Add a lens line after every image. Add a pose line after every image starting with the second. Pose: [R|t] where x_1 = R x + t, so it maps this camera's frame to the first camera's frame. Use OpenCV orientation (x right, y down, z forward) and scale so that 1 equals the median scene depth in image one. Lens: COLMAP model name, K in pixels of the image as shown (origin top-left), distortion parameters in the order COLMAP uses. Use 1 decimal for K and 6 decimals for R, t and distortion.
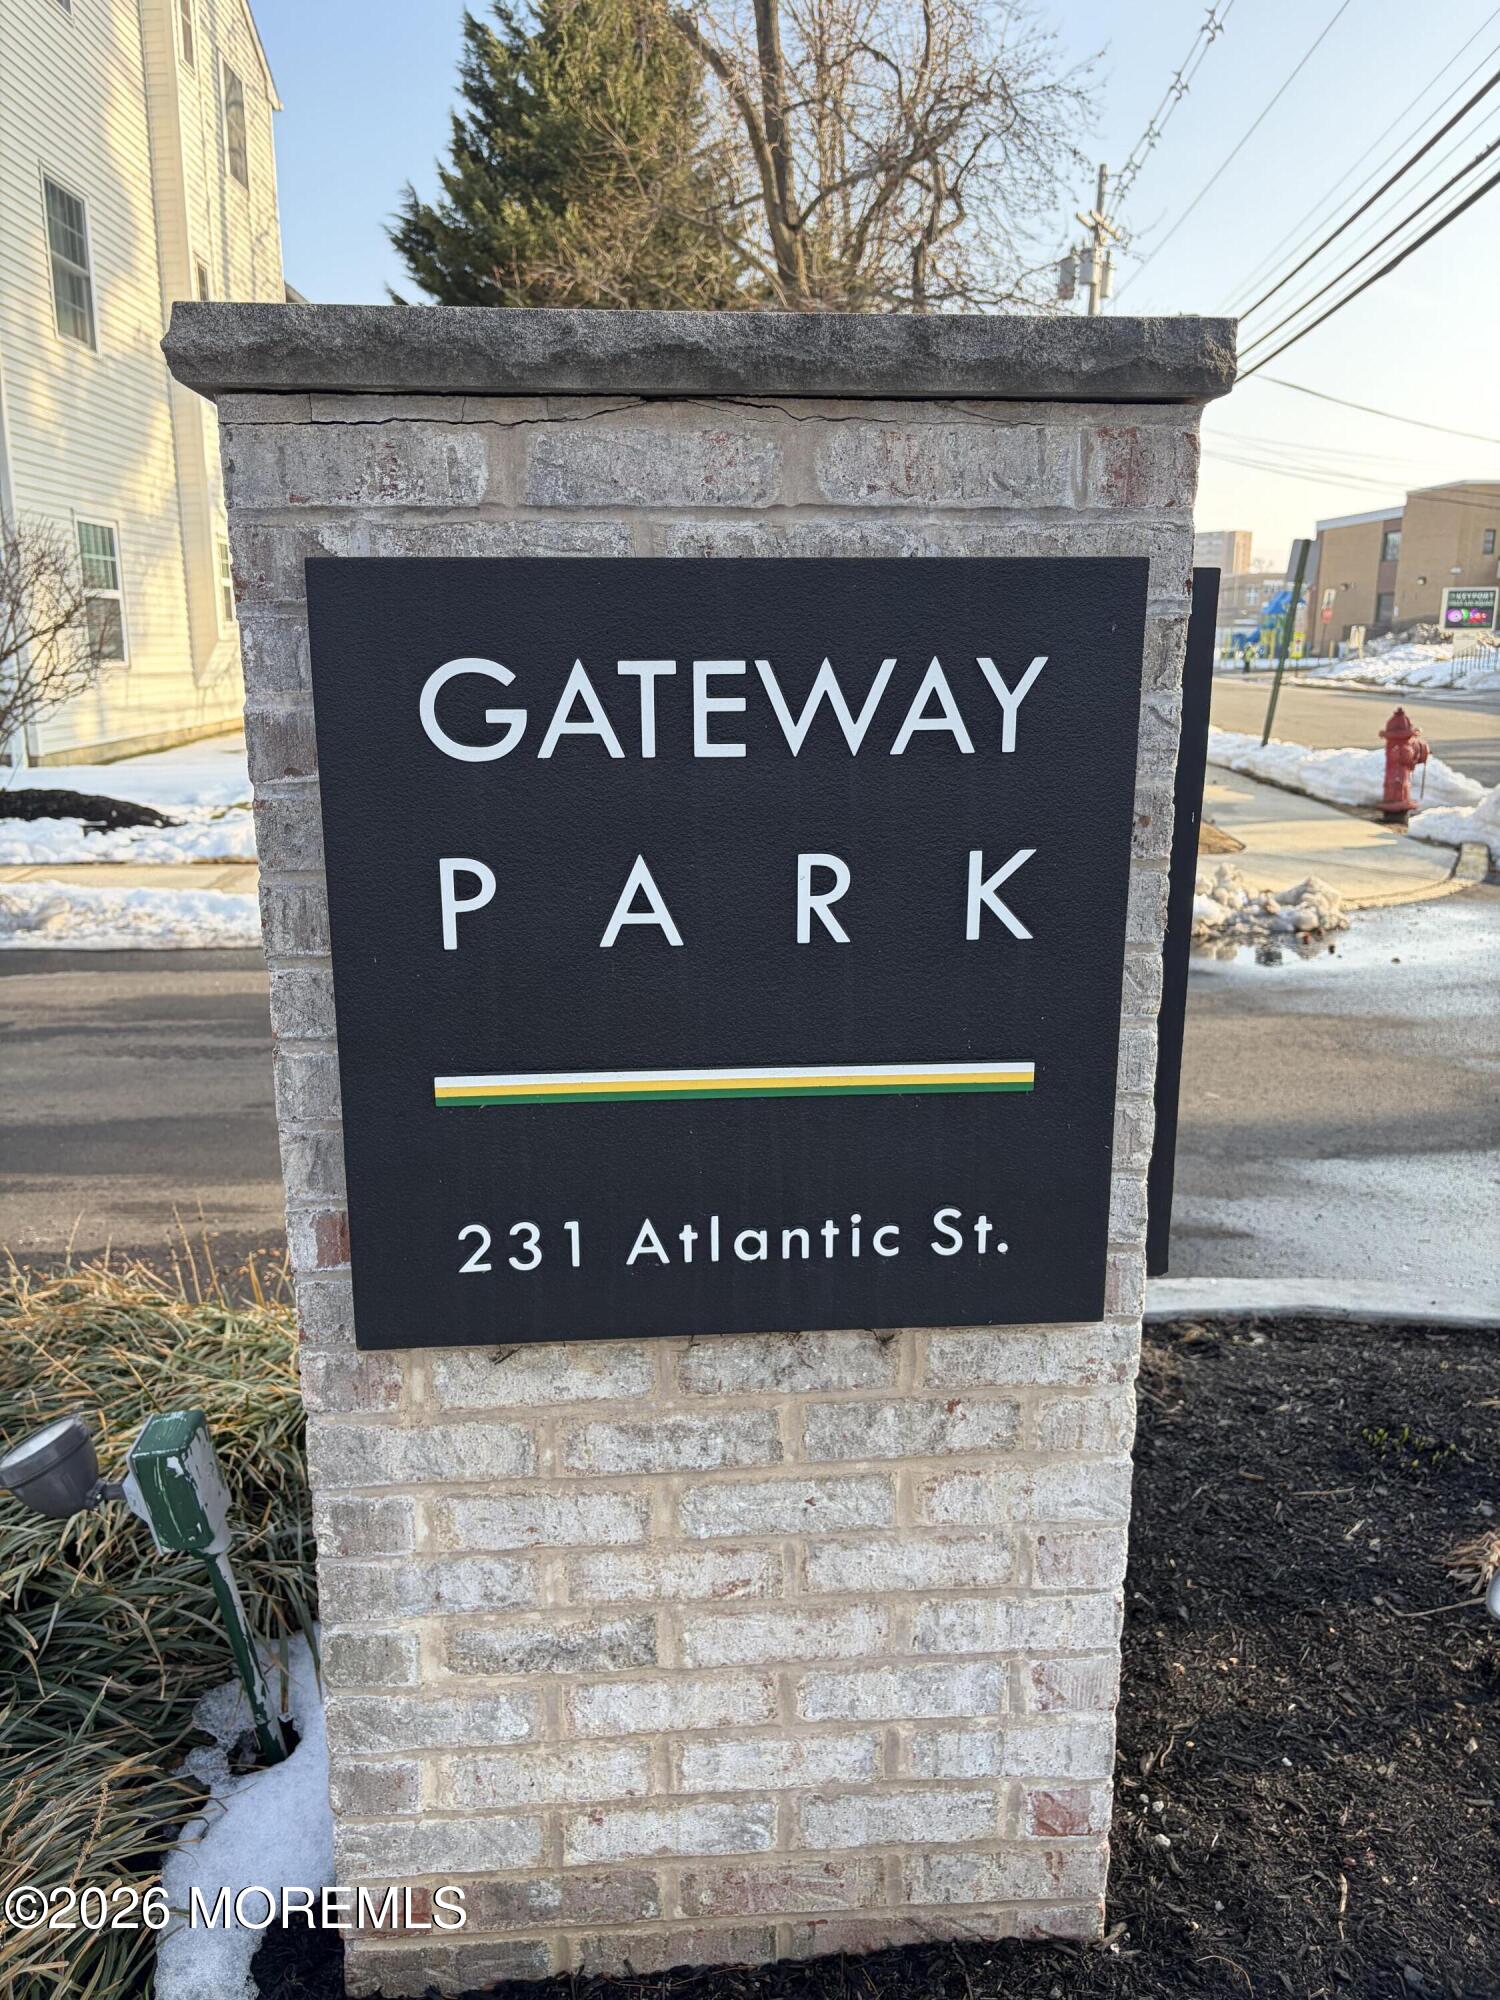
lens RADIAL K [[1526.1, 0, 752.7], [0, 1526.1, 997.2], [0, 0, 1]] dist [0.017256, 0.003076]
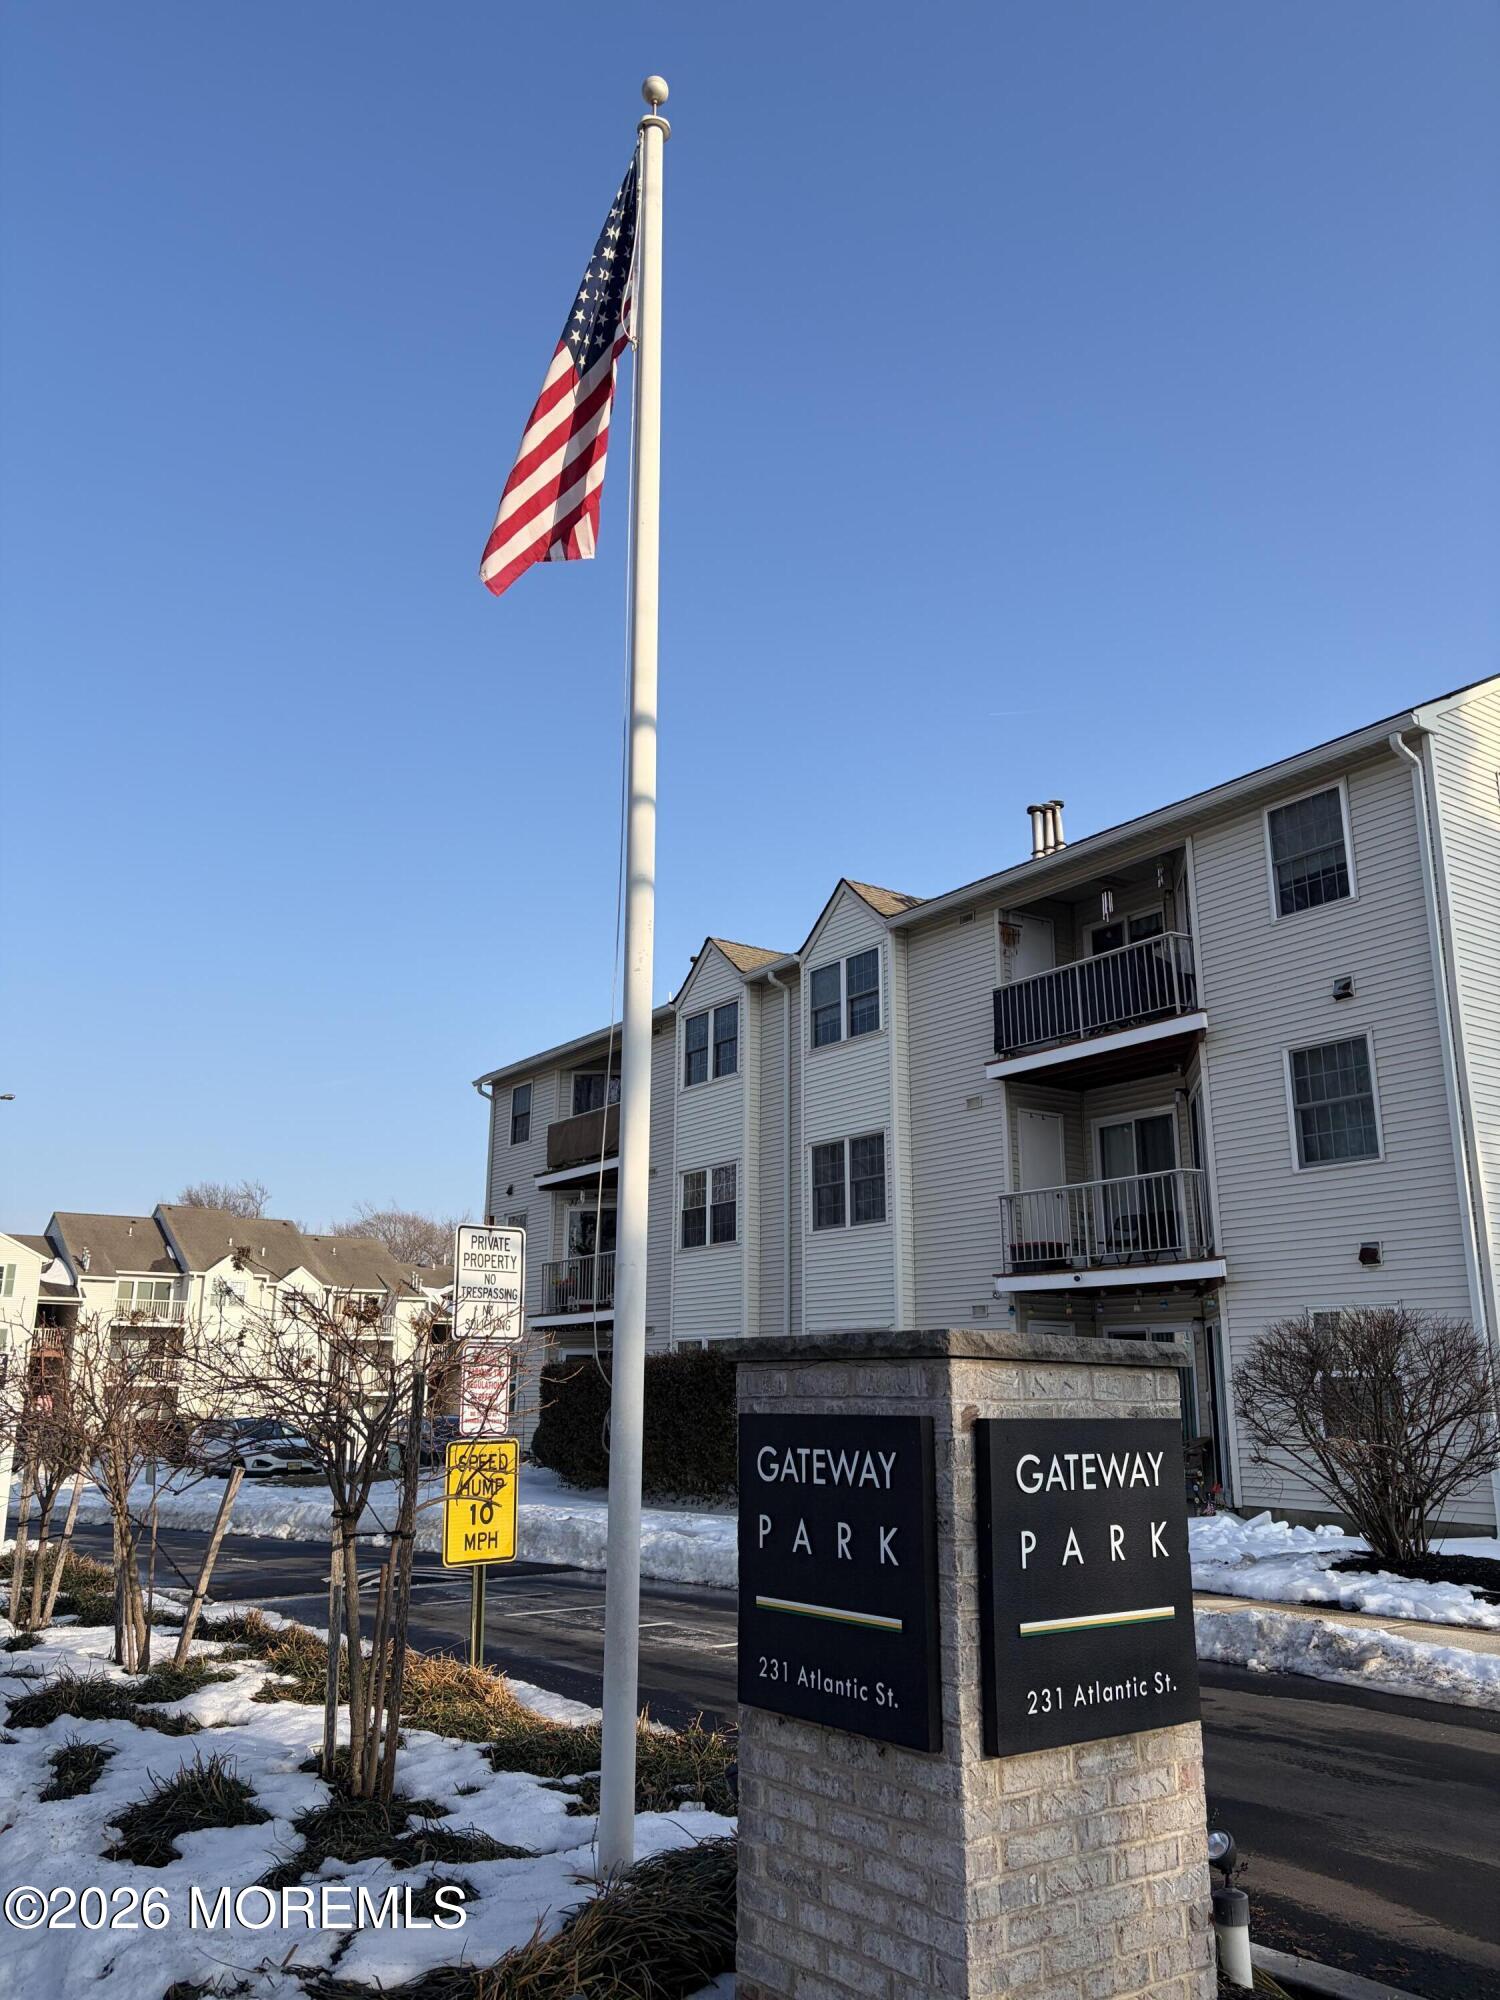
lens RADIAL K [[1526.1, 0, 748.3], [0, 1526.1, 997.9], [0, 0, 1]] dist [0.017256, 0.003076]
pose [[0.531007, -0.211069, -0.820659, 2.120315], [-0.202606, 0.908765, -0.364826, 0.075282], [0.822789, 0.359995, 0.439797, -0.603038]]
